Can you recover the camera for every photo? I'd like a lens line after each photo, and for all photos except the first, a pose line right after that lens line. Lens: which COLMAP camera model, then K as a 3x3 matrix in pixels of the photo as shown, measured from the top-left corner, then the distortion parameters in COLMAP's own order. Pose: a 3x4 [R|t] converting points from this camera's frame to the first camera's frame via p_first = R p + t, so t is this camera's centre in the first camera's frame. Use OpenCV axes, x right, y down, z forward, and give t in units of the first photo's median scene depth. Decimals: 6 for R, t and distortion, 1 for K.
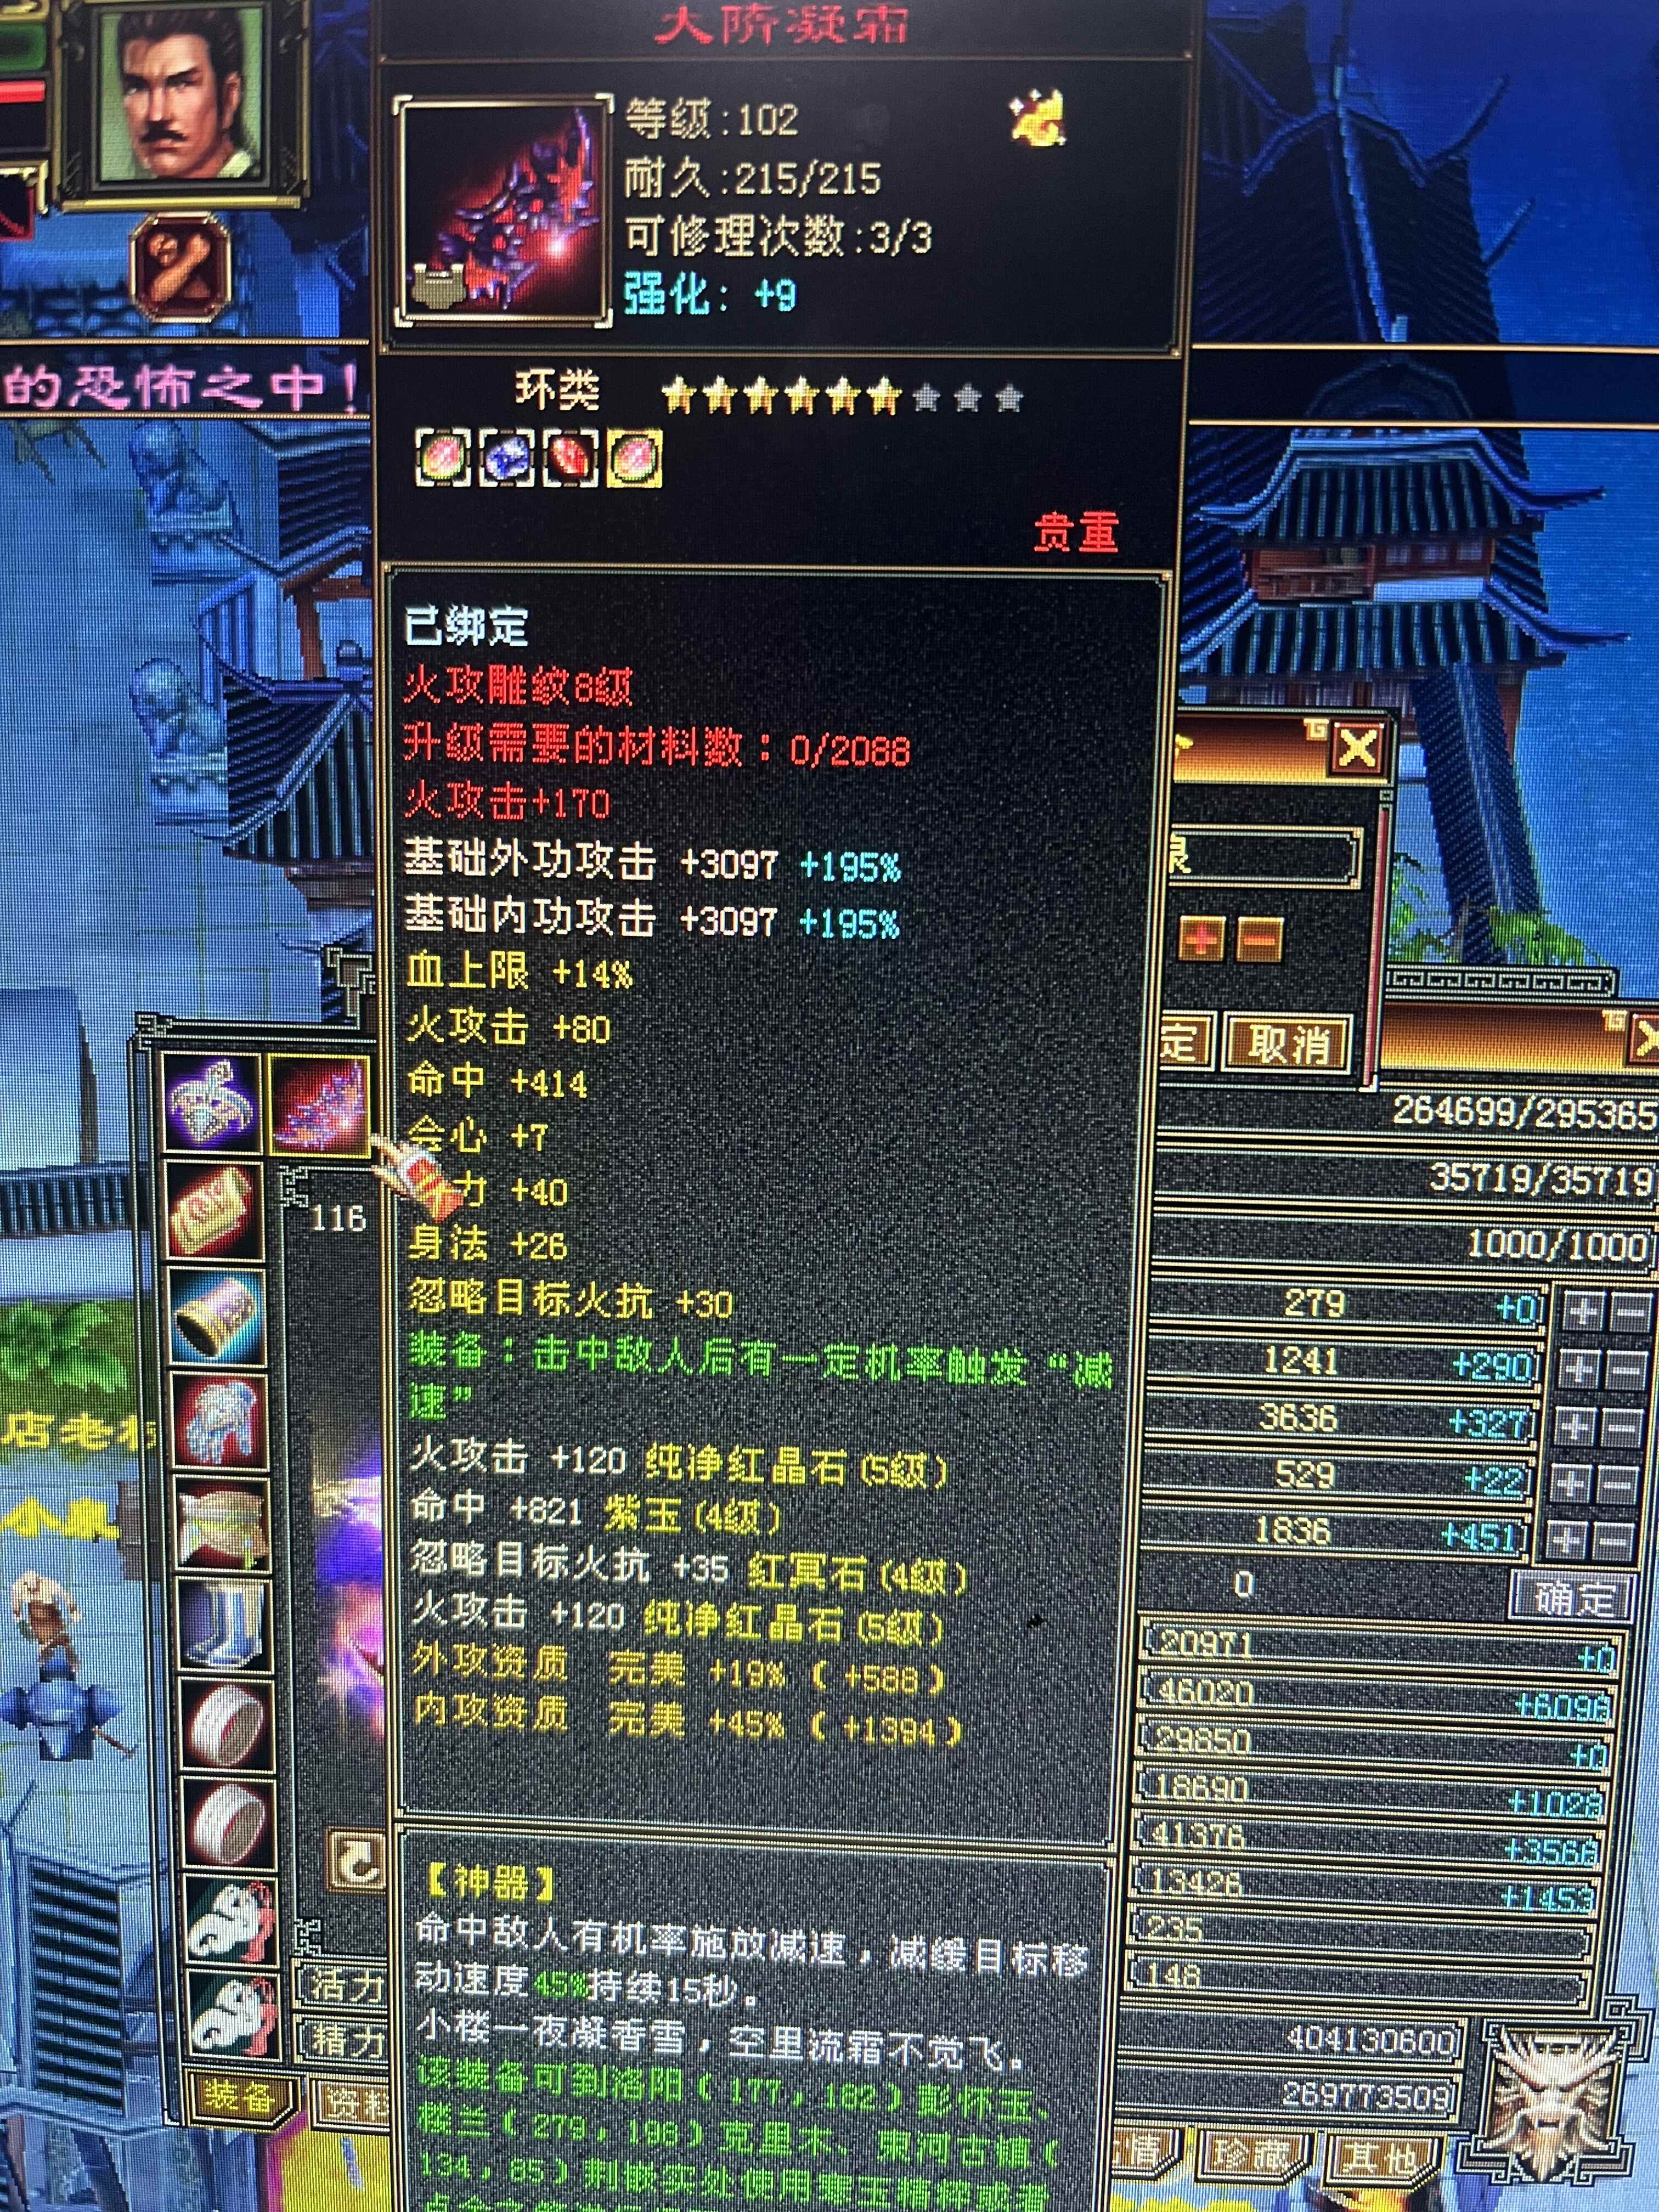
lens RADIAL K [[1694.4, 0, 839.5], [0, 1694.4, 1107.0], [0, 0, 1]] dist [0.013353, -0.056965]
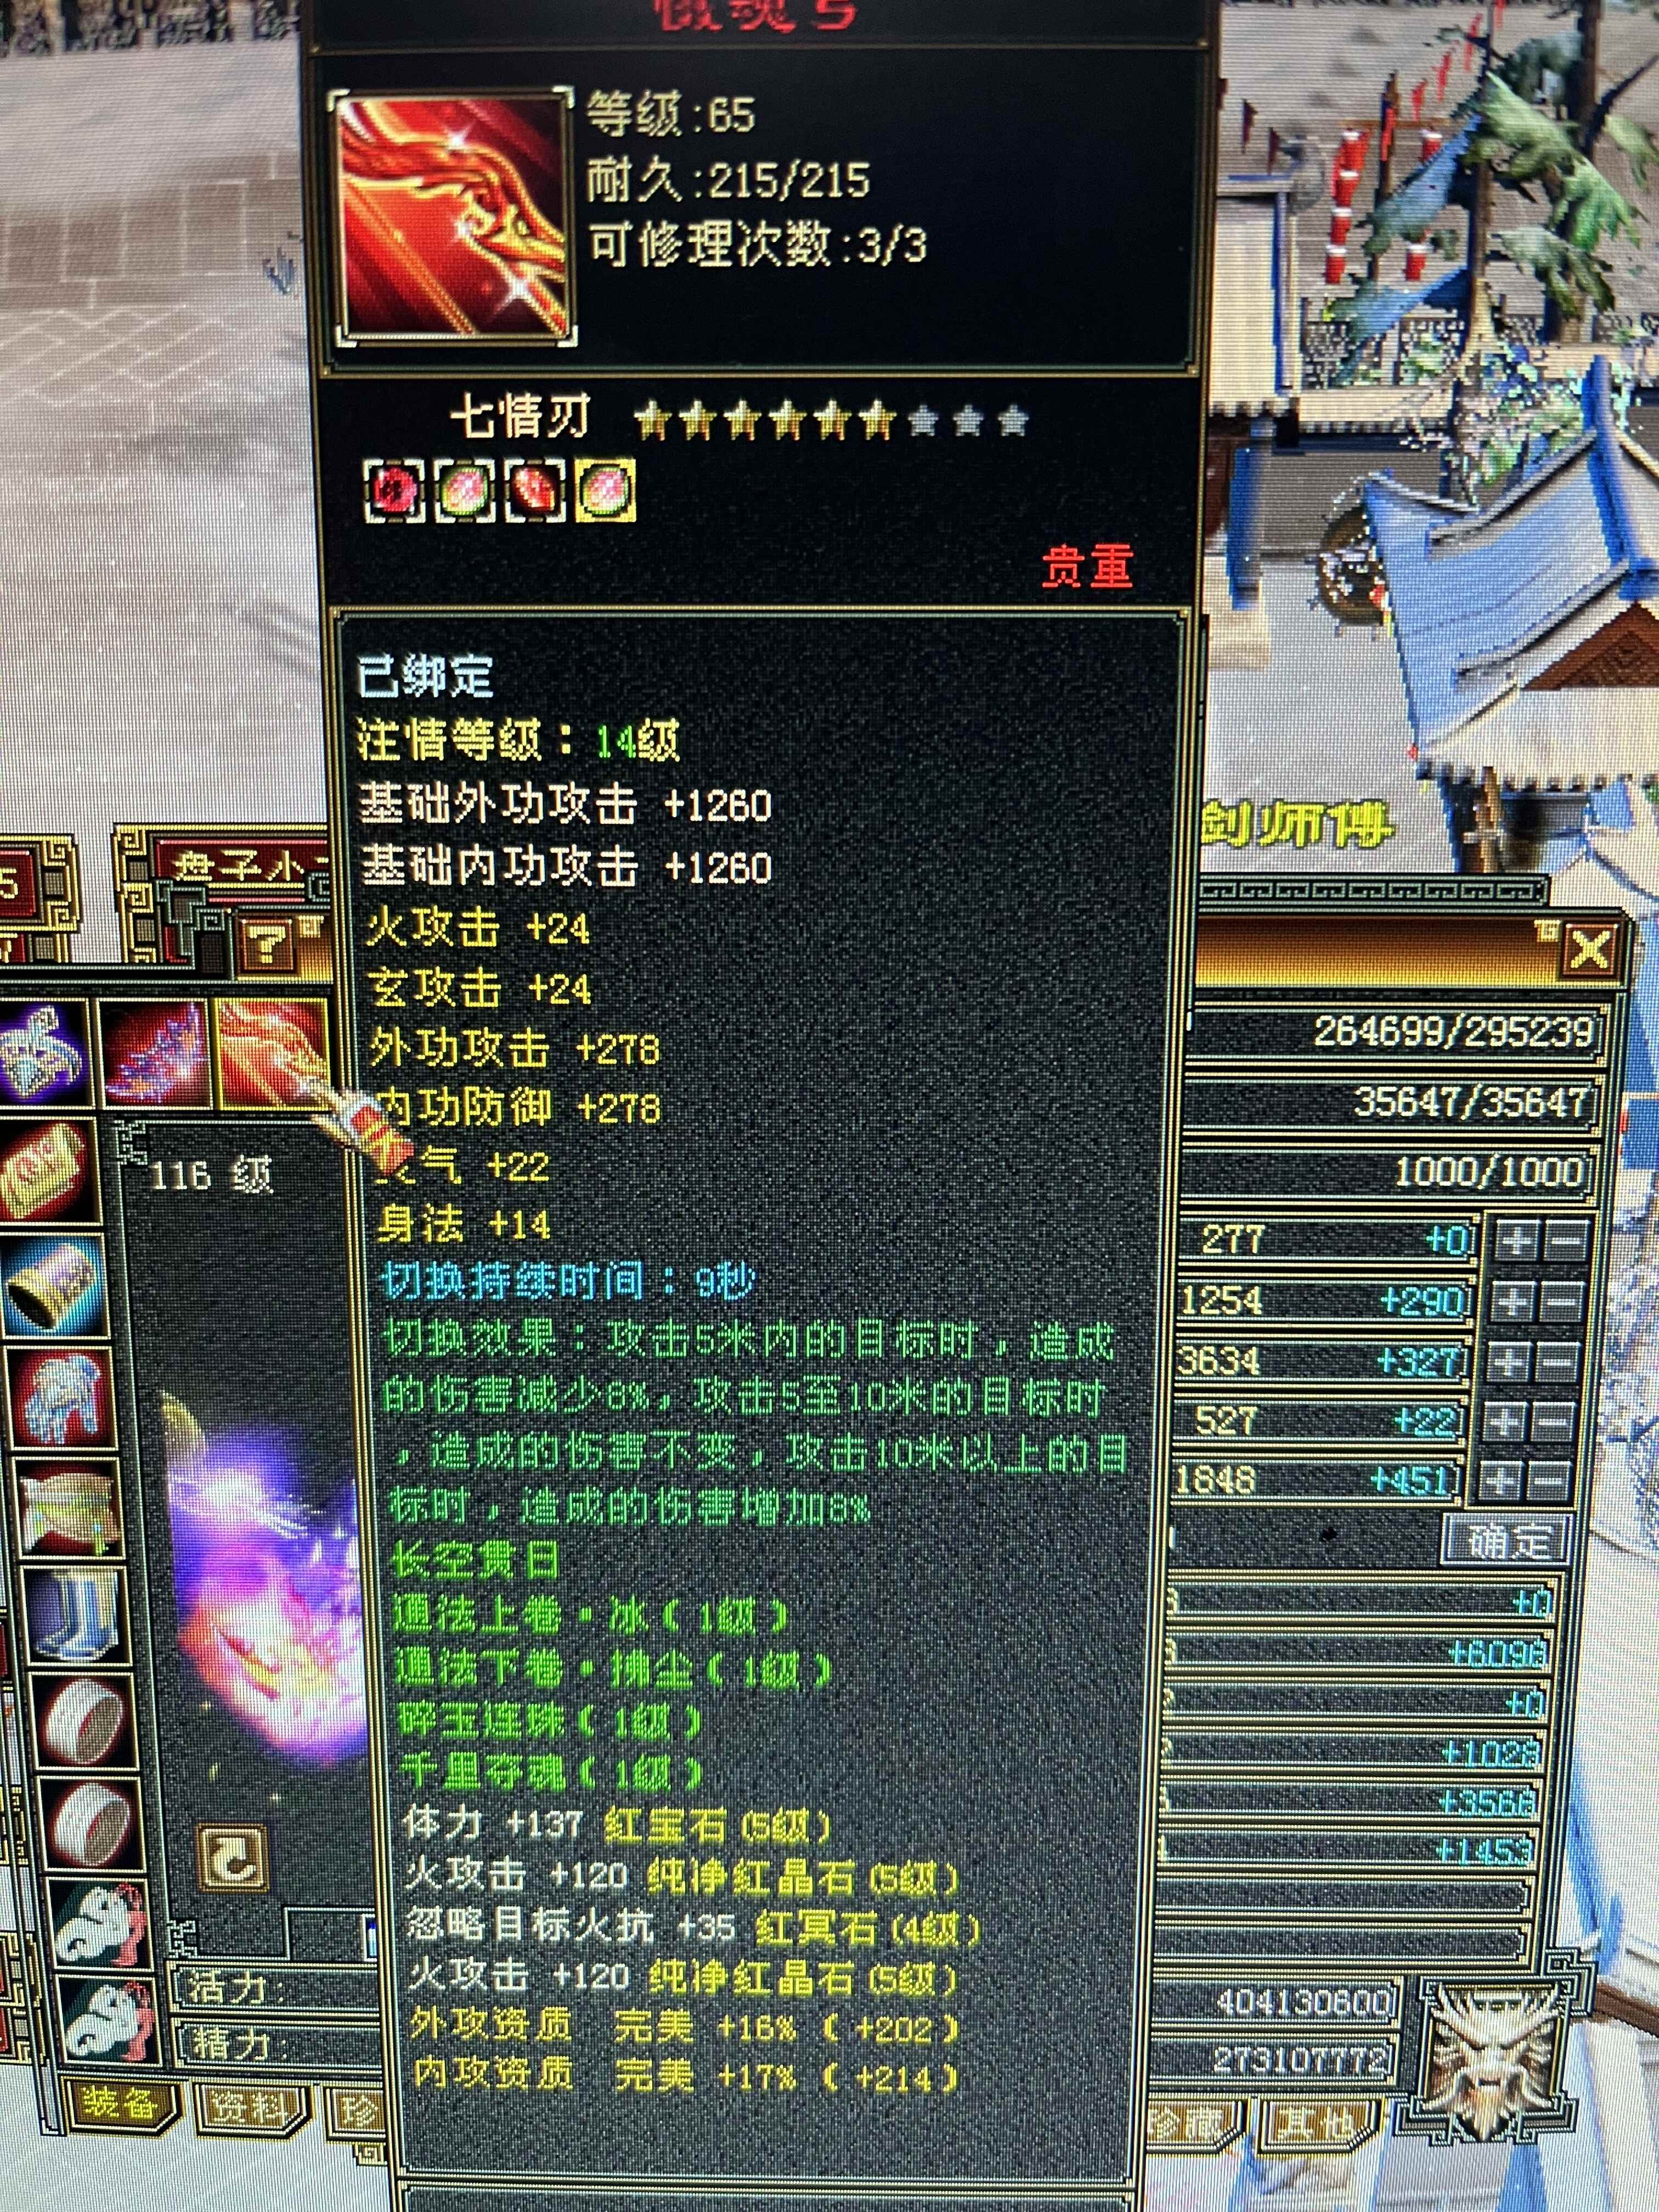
lens RADIAL K [[1386.9, 0, 831.6], [0, 1386.9, 1068.9], [0, 0, 1]] dist [-0.007743, -0.009391]
pose [[0.999098, -0.023609, 0.035302, 0.032289], [0.023182, 0.999654, 0.012456, 0.006408], [-0.035584, -0.011626, 0.999299, 0.239273]]
